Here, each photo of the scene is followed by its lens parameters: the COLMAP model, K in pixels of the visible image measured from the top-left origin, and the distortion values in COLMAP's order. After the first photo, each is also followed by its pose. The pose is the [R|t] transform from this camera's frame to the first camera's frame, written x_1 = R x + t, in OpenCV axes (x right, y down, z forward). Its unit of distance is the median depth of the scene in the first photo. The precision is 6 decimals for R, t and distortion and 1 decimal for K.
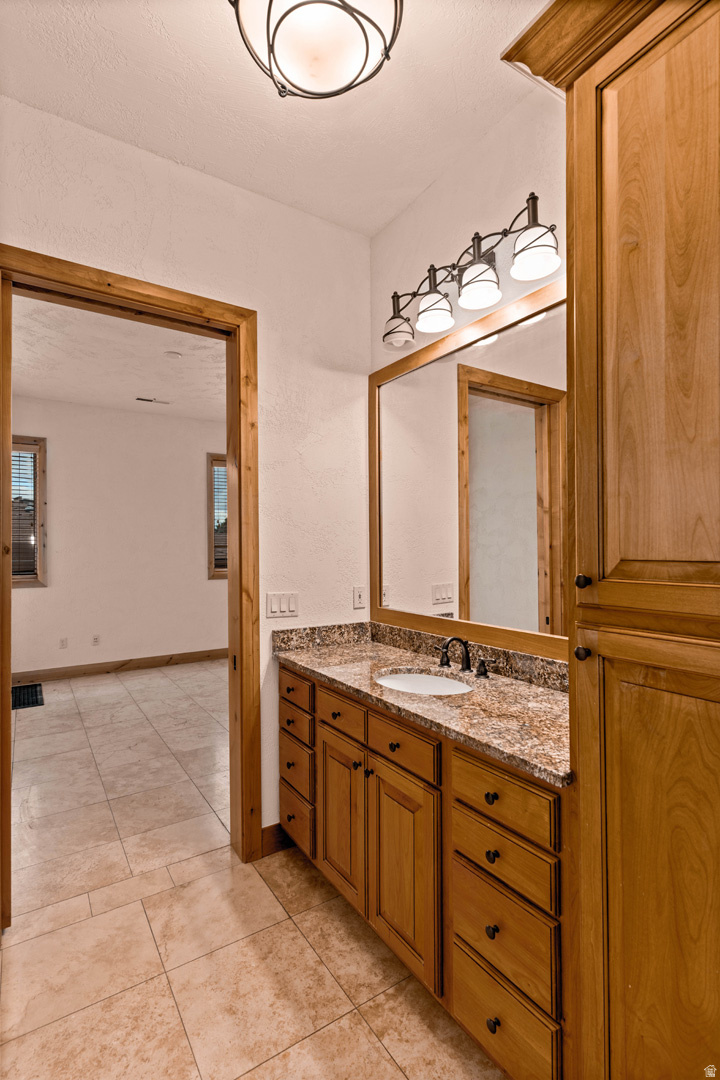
lens RADIAL K [[520.2, 0, 350.3], [0, 520.2, 547.3], [0, 0, 1]] dist [0.002022, -0.000717]
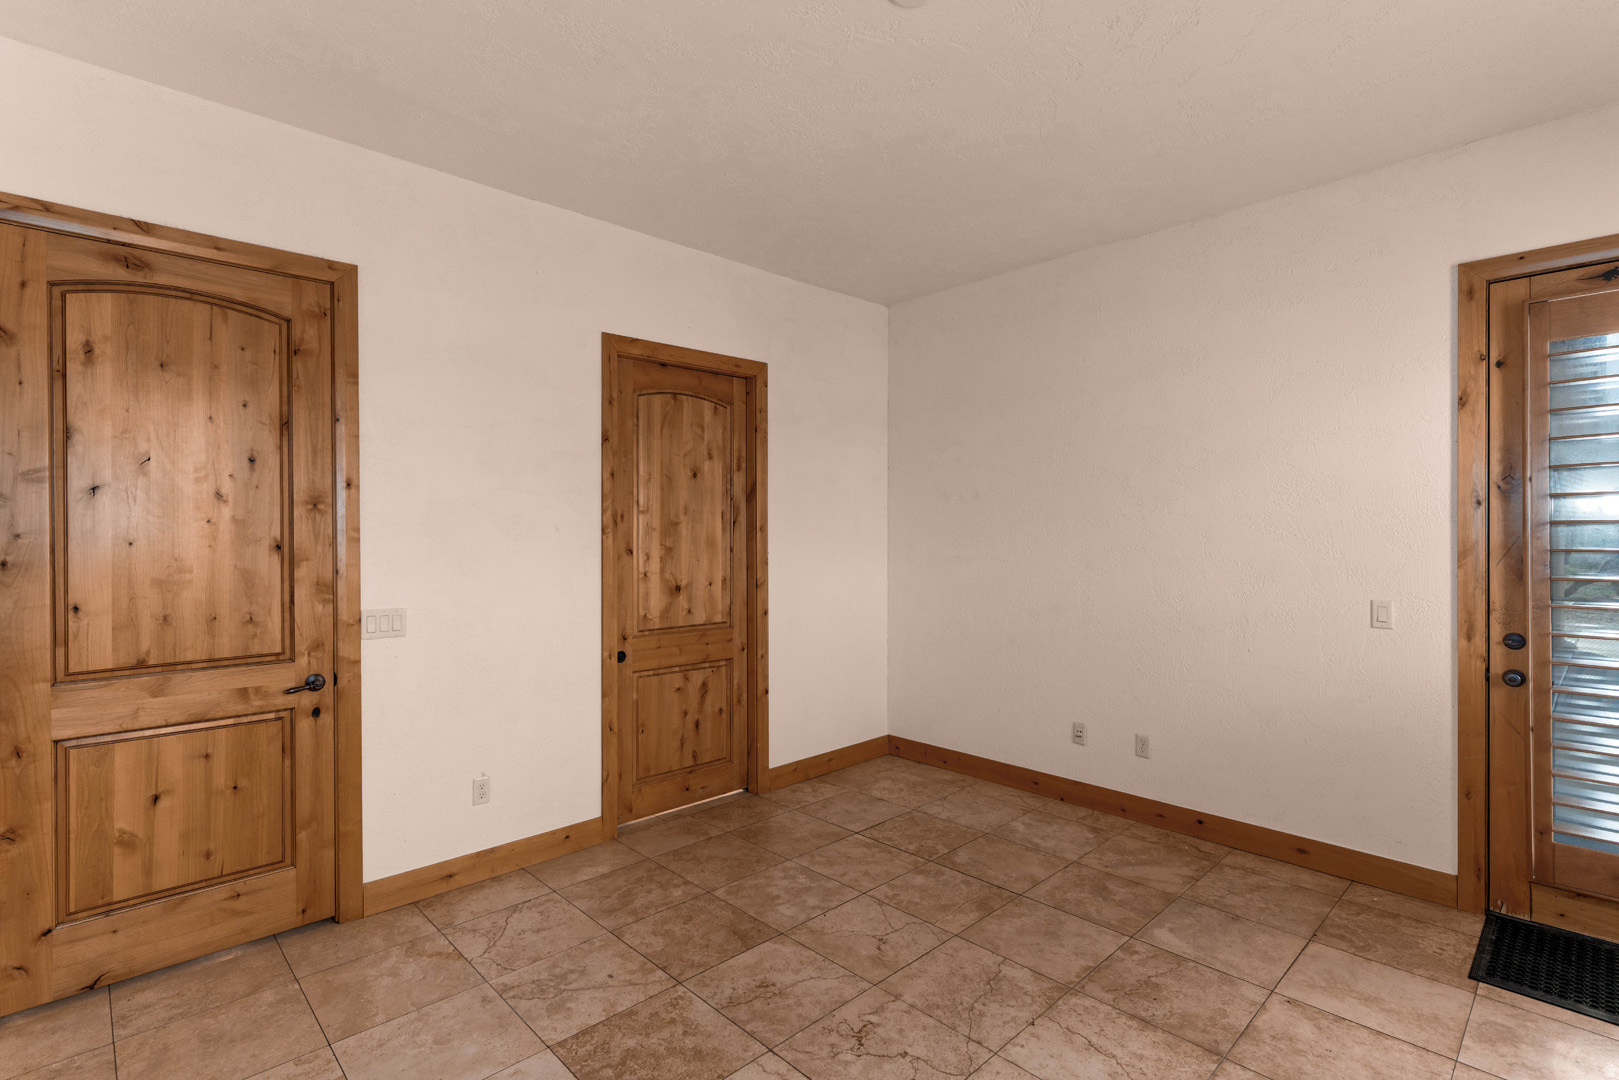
lens RADIAL K [[779.8, 0, 811.0], [0, 779.8, 536.4], [0, 0, 1]] dist [0.002022, -0.000717]
pose [[-0.979603, 0.009288, -0.200728, -0.232265], [0.009070, 0.999957, 0.002004, -0.027264], [0.200738, 0.000142, -0.979645, 2.019770]]
